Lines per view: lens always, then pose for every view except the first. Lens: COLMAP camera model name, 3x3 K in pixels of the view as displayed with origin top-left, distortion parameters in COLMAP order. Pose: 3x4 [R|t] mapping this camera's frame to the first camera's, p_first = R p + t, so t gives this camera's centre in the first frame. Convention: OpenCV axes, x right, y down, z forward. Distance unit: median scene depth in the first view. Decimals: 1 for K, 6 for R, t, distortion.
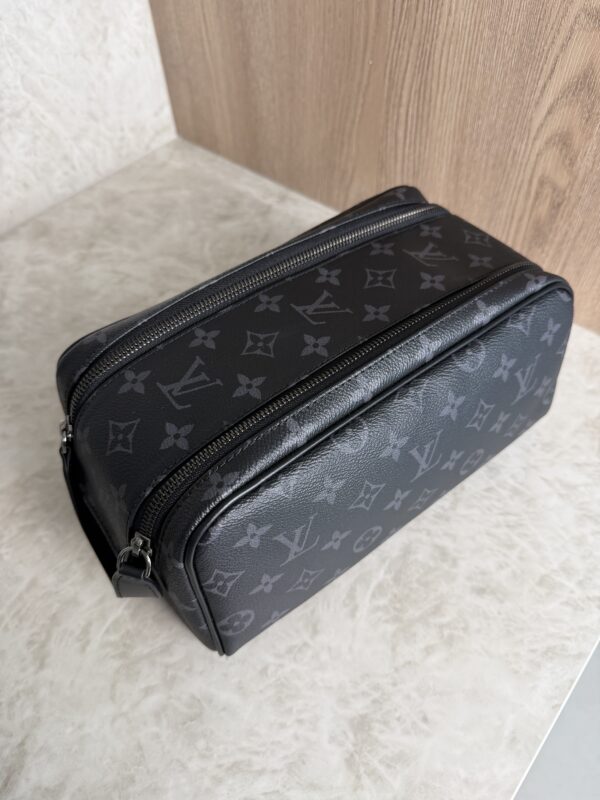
lens RADIAL K [[585.0, 0, 302.3], [0, 585.0, 400.4], [0, 0, 1]] dist [-0.032731, 0.003668]
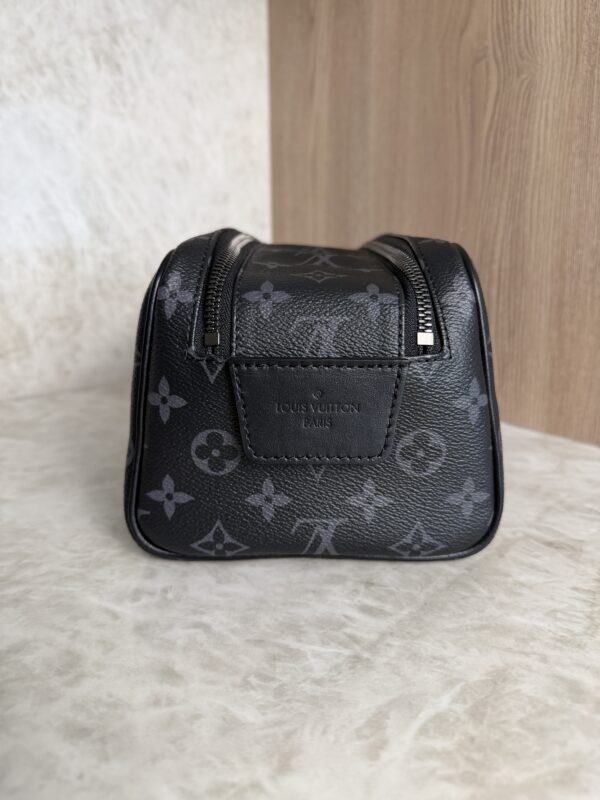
lens RADIAL K [[594.1, 0, 303.4], [0, 594.1, 401.1], [0, 0, 1]] dist [-0.049475, 0.013169]
pose [[0.976507, 0.082564, -0.199040, 0.099142], [-0.187900, 0.778423, -0.598959, 0.427132], [0.105485, 0.622287, 0.775649, 0.457886]]
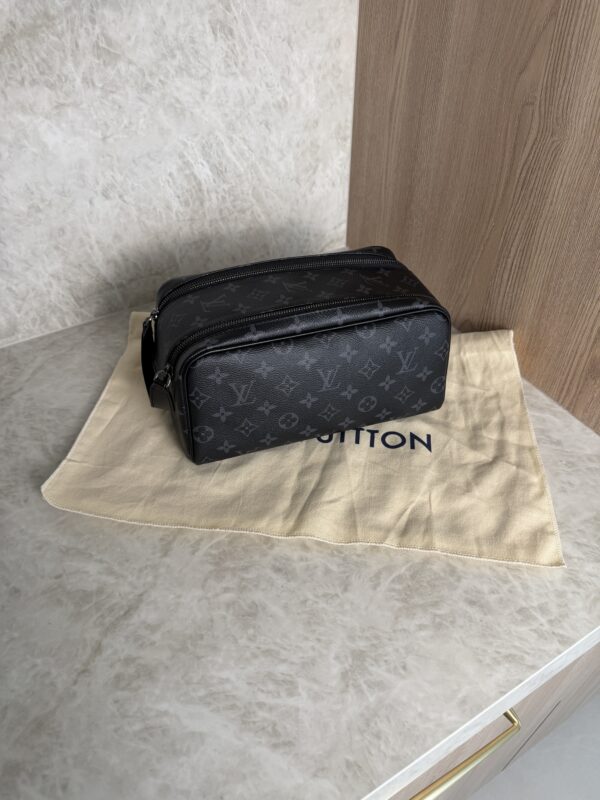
lens RADIAL K [[571.8, 0, 300.0], [0, 571.8, 400.0], [0, 0, 1]] dist [0.019690, -0.043651]
pose [[0.946352, 0.242822, -0.213204, 0.098086], [-0.273962, 0.952793, -0.130880, 0.162813], [0.171359, 0.182269, 0.968202, -0.438348]]
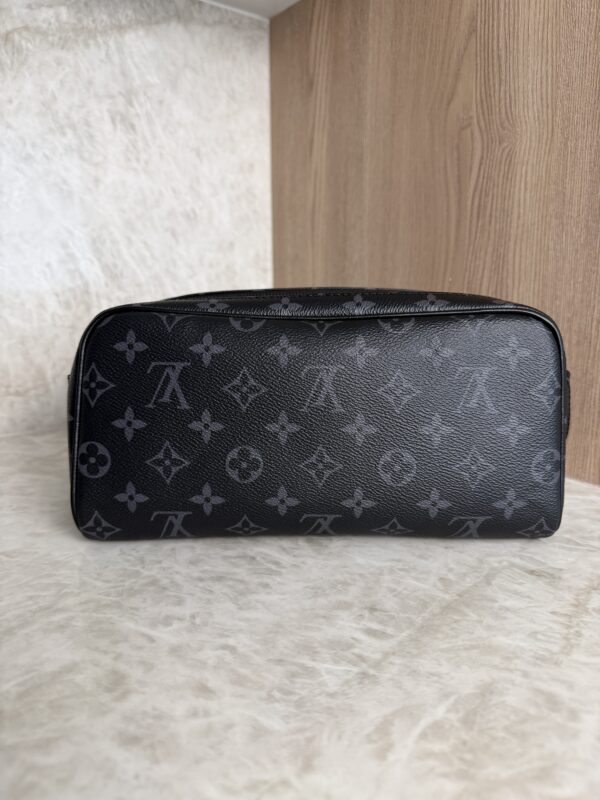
lens RADIAL K [[585.0, 0, 302.3], [0, 585.0, 400.4], [0, 0, 1]] dist [-0.032731, 0.003668]
pose [[0.978682, 0.072026, -0.192336, 0.091921], [-0.179710, 0.753676, -0.632200, 0.461574], [0.099424, 0.653288, 0.750553, 0.365012]]
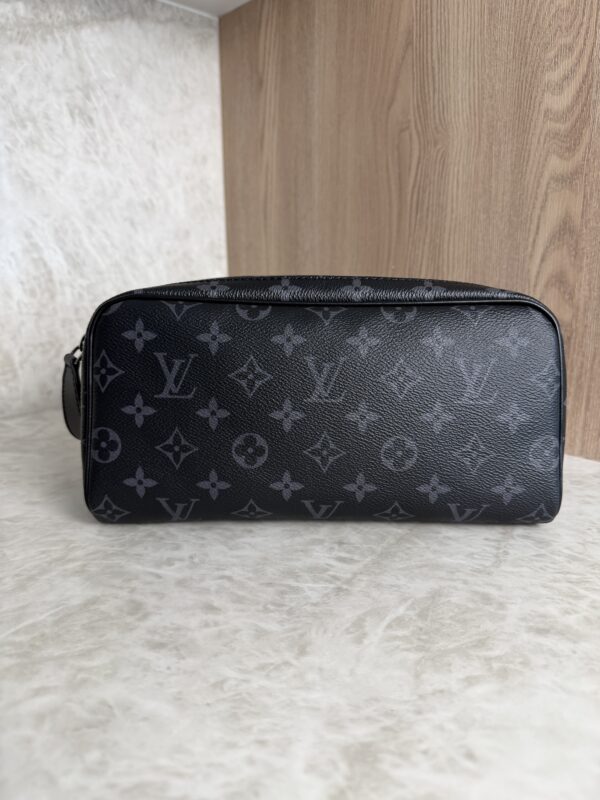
lens RADIAL K [[582.5, 0, 307.3], [0, 582.5, 399.6], [0, 0, 1]] dist [-0.027132, -0.000966]
pose [[0.995168, 0.048691, -0.085260, 0.068969], [-0.091614, 0.772796, -0.628007, 0.573833], [0.035310, 0.632784, 0.773523, 0.269475]]
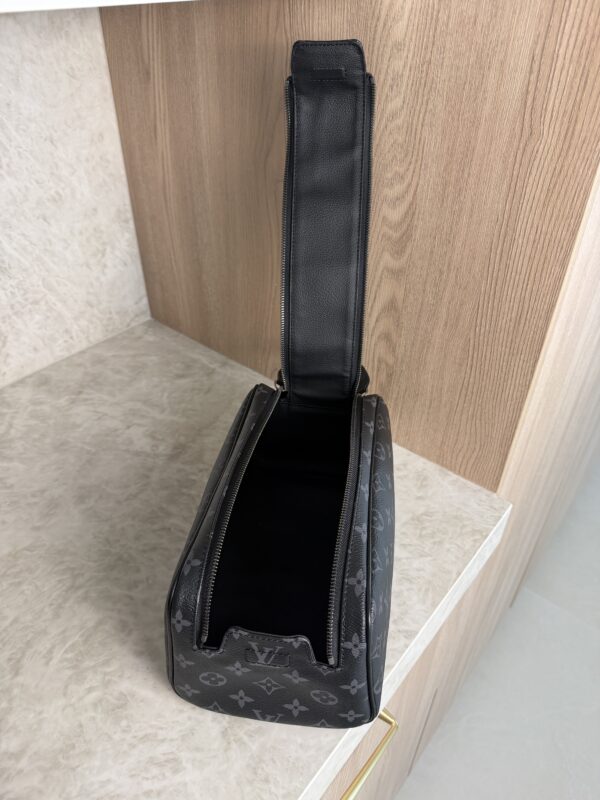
lens RADIAL K [[571.8, 0, 300.0], [0, 571.8, 400.0], [0, 0, 1]] dist [0.019690, -0.043651]
pose [[0.998735, 0.024461, 0.043929, 0.160922], [-0.012399, 0.966517, -0.256303, 0.148151], [-0.048728, 0.255435, 0.965598, -0.539534]]
